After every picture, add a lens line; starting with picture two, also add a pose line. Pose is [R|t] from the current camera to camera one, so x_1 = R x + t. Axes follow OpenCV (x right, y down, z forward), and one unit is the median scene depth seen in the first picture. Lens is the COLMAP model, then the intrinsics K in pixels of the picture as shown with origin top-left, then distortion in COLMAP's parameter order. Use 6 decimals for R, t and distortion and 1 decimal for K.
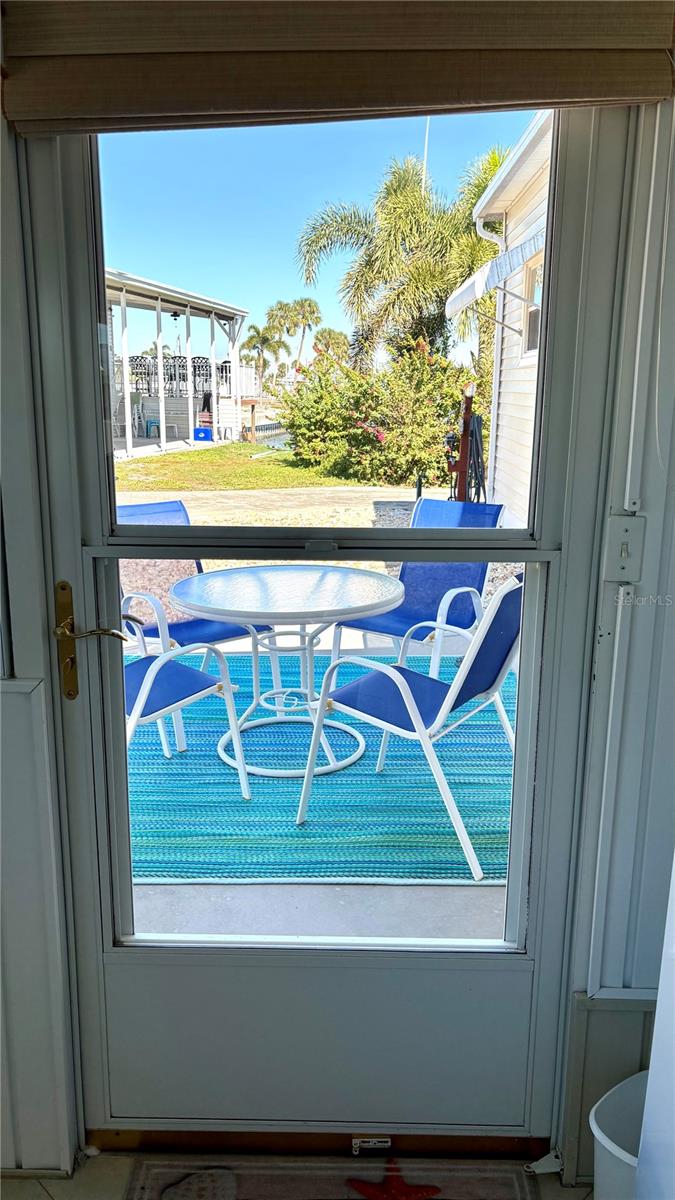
lens RADIAL K [[912.8, 0, 339.2], [0, 912.8, 595.9], [0, 0, 1]] dist [0.053126, -0.014618]
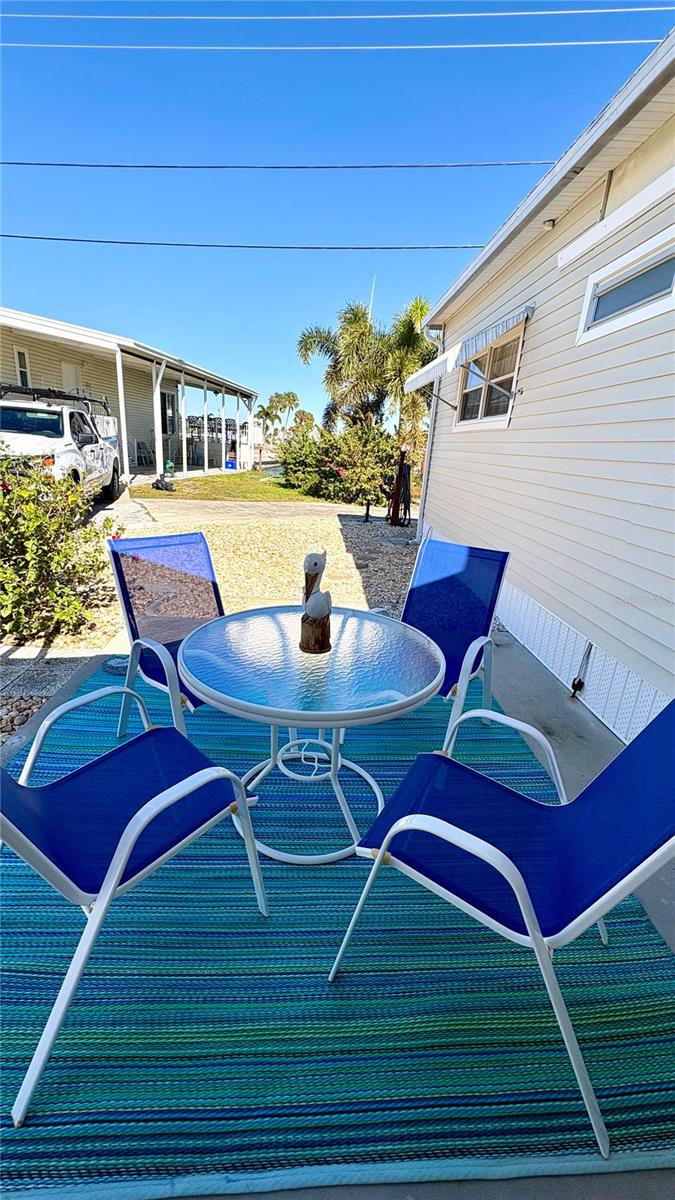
lens RADIAL K [[479.7, 0, 346.8], [0, 479.7, 591.1], [0, 0, 1]] dist [0.000337, -0.000027]
pose [[0.994947, 0.033708, 0.094570, -0.014109], [-0.040450, 0.996706, 0.070298, -0.019849], [-0.091888, -0.073769, 0.993033, 0.106024]]
